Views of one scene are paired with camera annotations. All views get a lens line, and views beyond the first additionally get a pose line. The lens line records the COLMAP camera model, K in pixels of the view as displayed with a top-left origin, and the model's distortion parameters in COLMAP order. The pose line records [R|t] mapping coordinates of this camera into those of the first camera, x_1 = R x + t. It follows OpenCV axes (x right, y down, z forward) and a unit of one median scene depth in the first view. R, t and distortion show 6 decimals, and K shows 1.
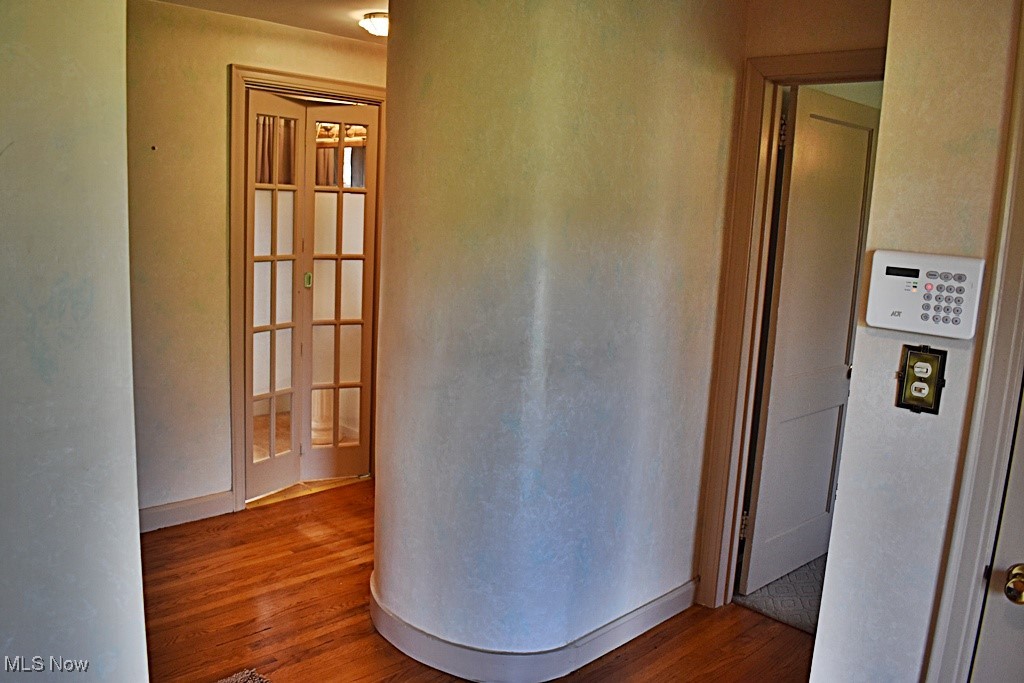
lens RADIAL K [[806.4, 0, 511.9], [0, 806.4, 341.9], [0, 0, 1]] dist [-0.093162, 0.012841]
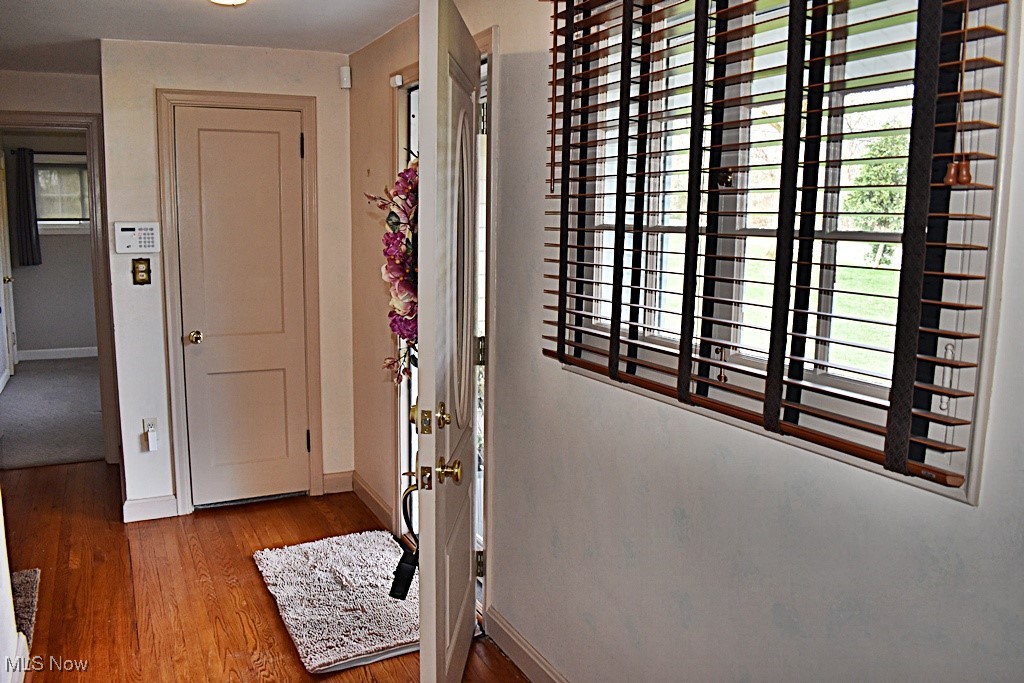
lens RADIAL K [[806.4, 0, 512.6], [0, 806.4, 343.1], [0, 0, 1]] dist [-0.093162, 0.012841]
pose [[0.290819, -0.188560, 0.938014, -1.573950], [0.165145, 0.975566, 0.144907, 0.102546], [-0.942418, 0.112766, 0.314853, -0.900686]]
